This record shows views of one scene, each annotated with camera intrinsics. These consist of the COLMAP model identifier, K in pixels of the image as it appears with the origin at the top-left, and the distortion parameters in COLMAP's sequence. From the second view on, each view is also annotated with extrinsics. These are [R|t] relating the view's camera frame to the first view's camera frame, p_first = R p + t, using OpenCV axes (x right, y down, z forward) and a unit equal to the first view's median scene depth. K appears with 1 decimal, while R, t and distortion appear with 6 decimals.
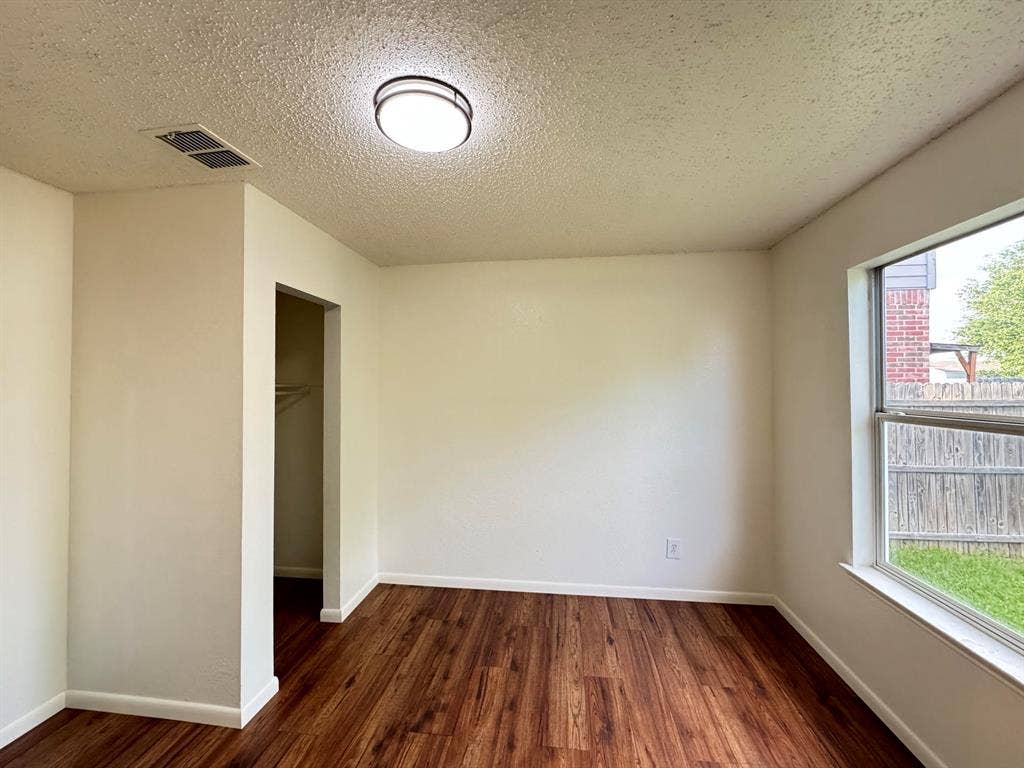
lens RADIAL K [[407.9, 0, 506.5], [0, 407.9, 387.3], [0, 0, 1]] dist [-0.005297, 0.000918]
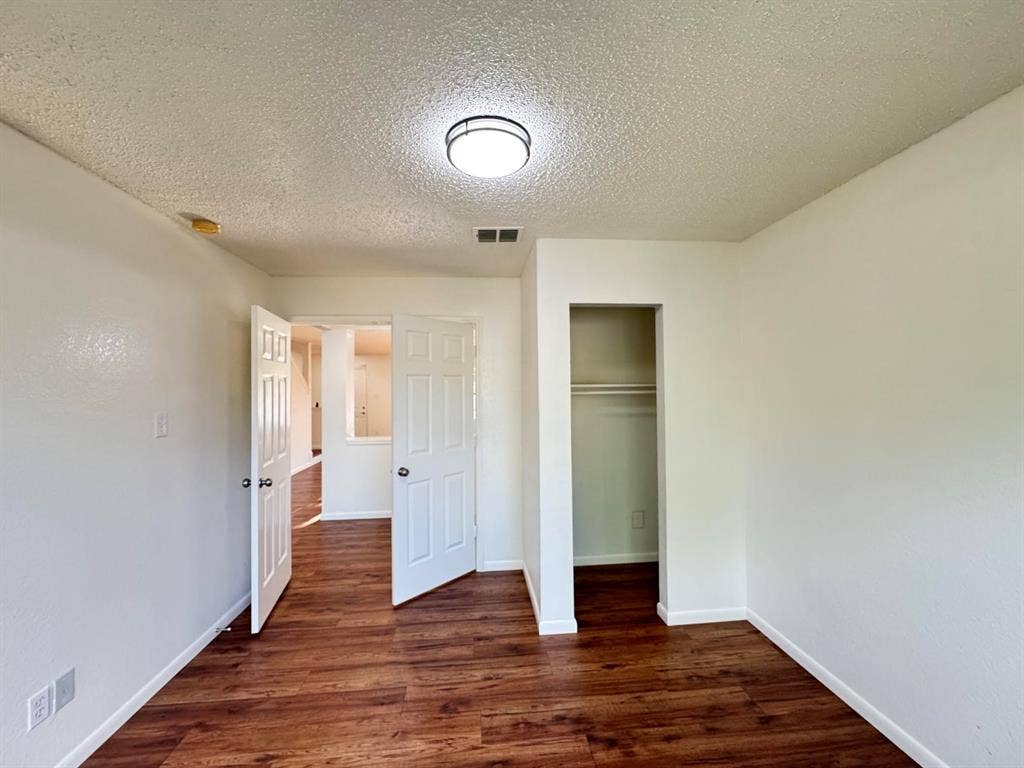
lens RADIAL K [[407.9, 0, 510.7], [0, 407.9, 388.0], [0, 0, 1]] dist [-0.005297, 0.000918]
pose [[0.225329, -0.003787, -0.974275, 0.539027], [0.012637, 0.999920, -0.000964, -0.000097], [0.974201, -0.012095, 0.225359, 0.474597]]
